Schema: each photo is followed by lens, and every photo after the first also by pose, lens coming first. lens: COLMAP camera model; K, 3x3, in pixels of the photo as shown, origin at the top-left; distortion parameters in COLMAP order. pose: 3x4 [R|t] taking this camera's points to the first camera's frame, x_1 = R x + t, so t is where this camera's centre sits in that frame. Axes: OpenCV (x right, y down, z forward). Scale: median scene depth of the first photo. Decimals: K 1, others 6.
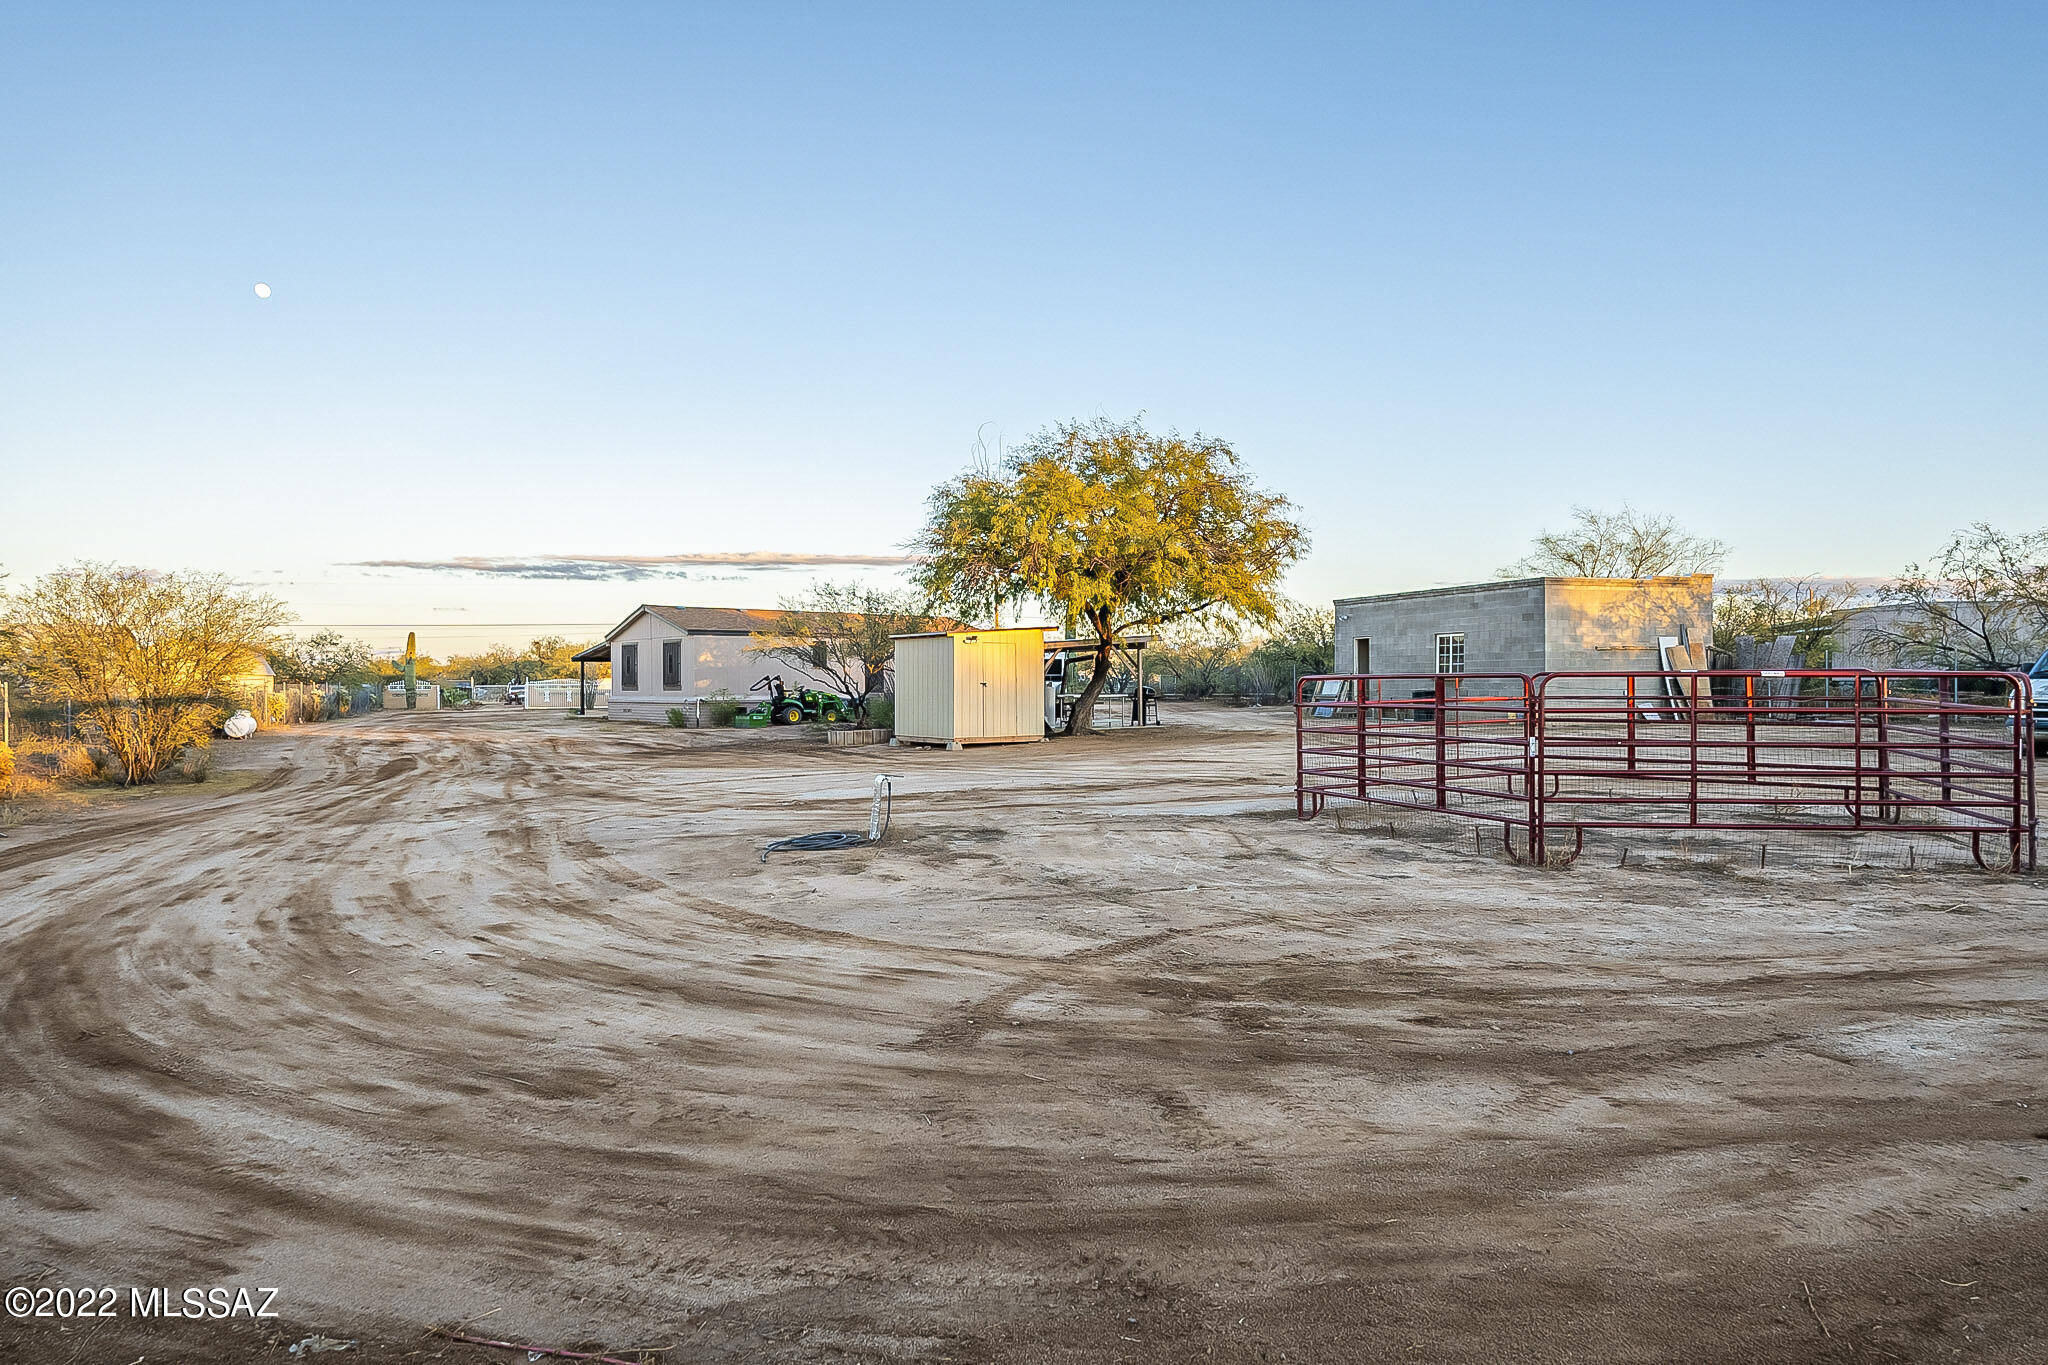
lens RADIAL K [[1233.8, 0, 1025.3], [0, 1233.8, 681.3], [0, 0, 1]] dist [-0.000326, -0.000119]
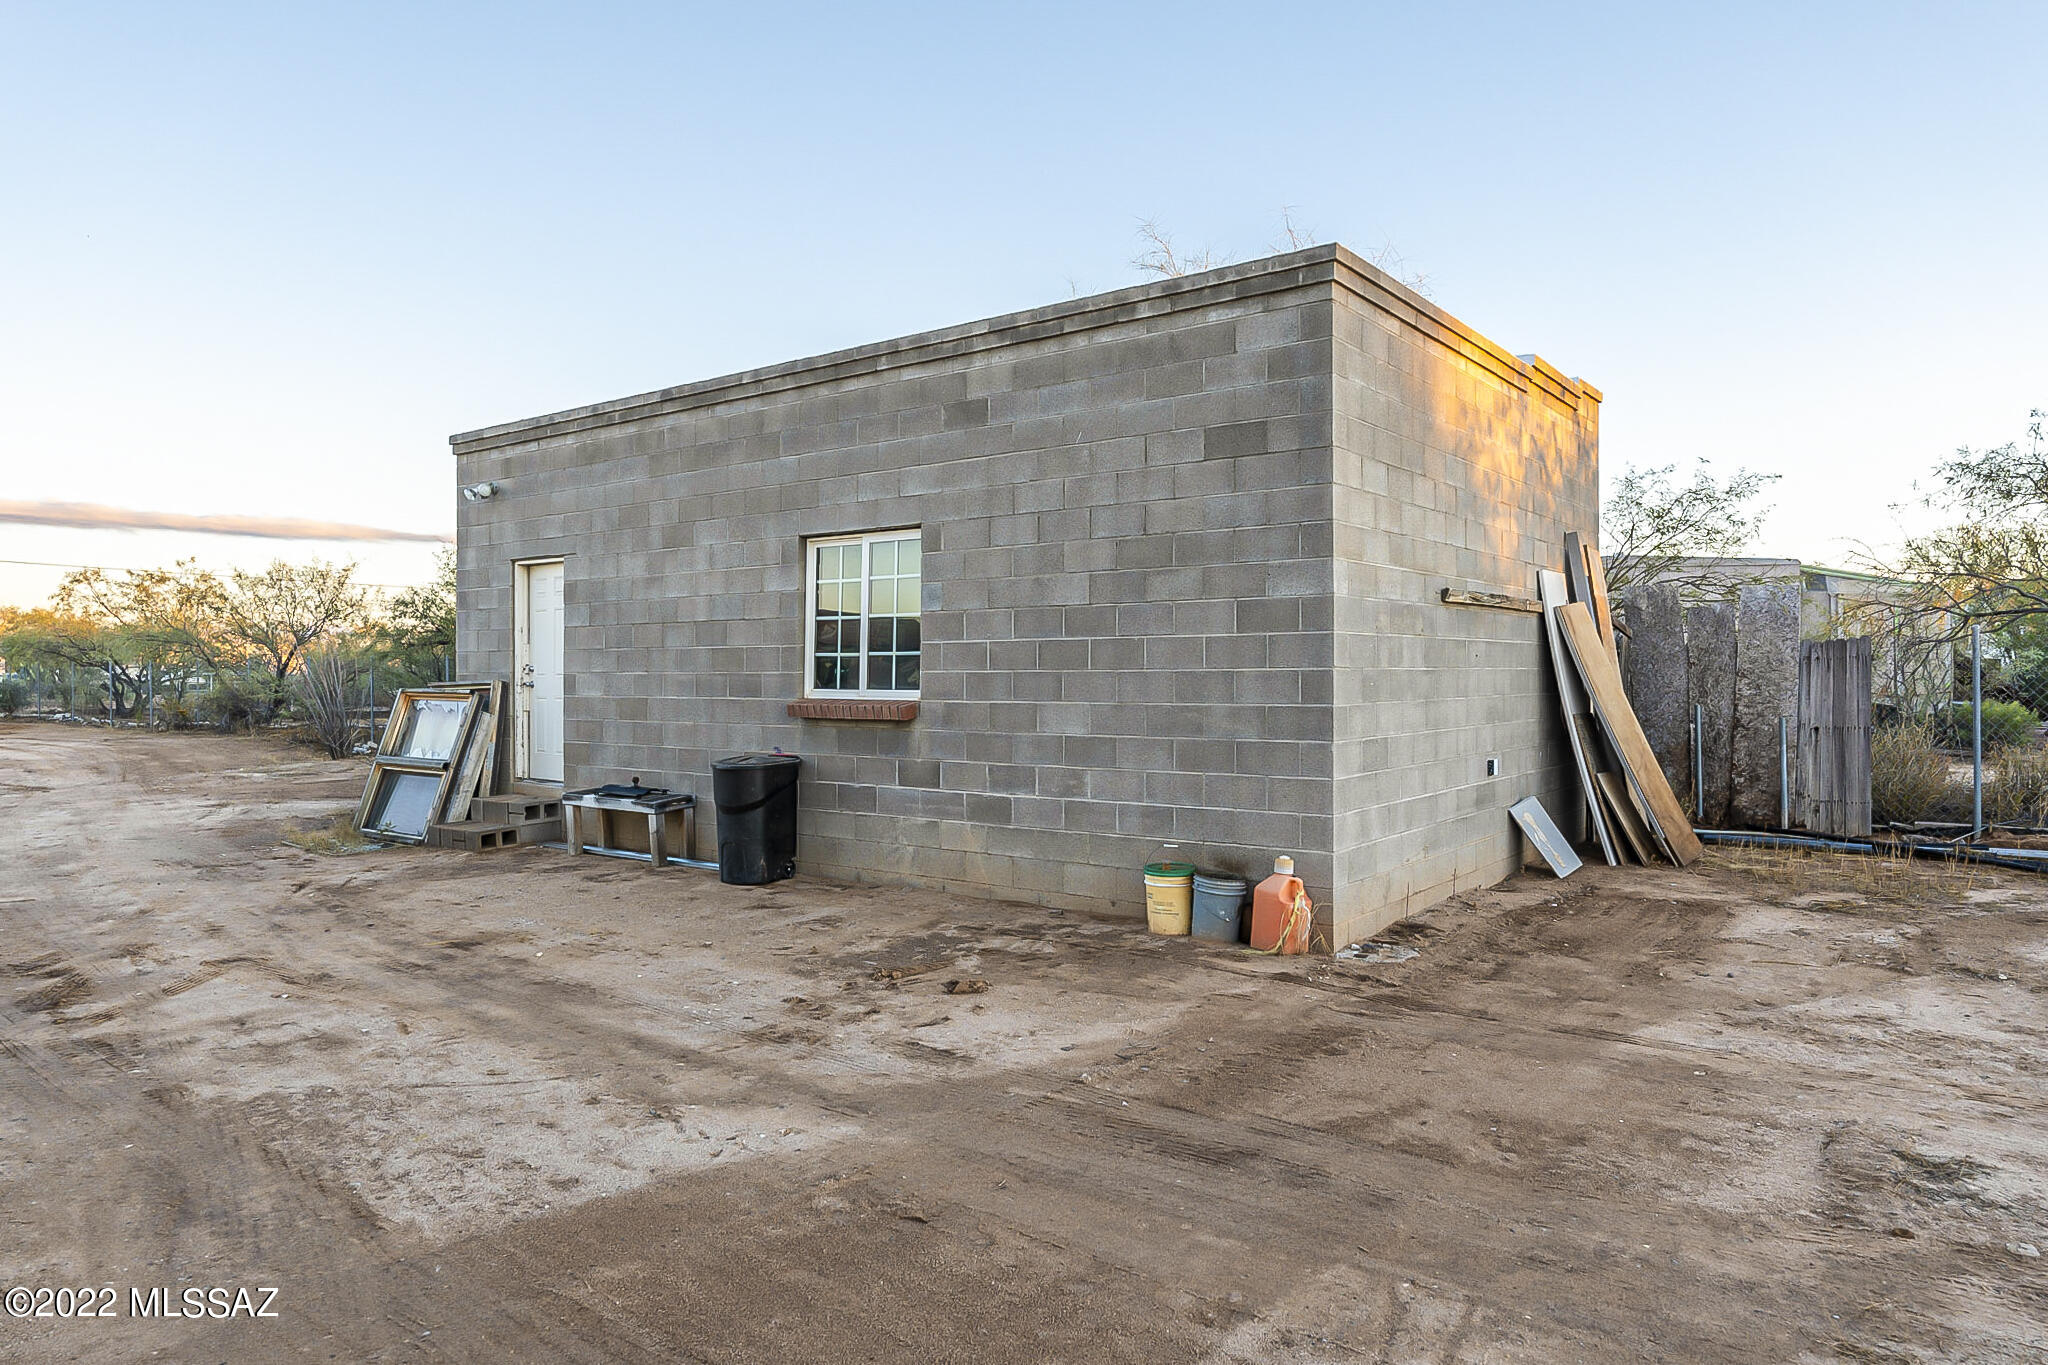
lens RADIAL K [[1297.0, 0, 1023.9], [0, 1297.0, 679.0], [0, 0, 1]] dist [-0.003788, -0.000234]
pose [[0.852731, 0.003533, 0.522339, 0.243423], [-0.003615, 0.999993, -0.000863, -0.008954], [-0.522338, -0.001153, 0.852737, 0.787007]]
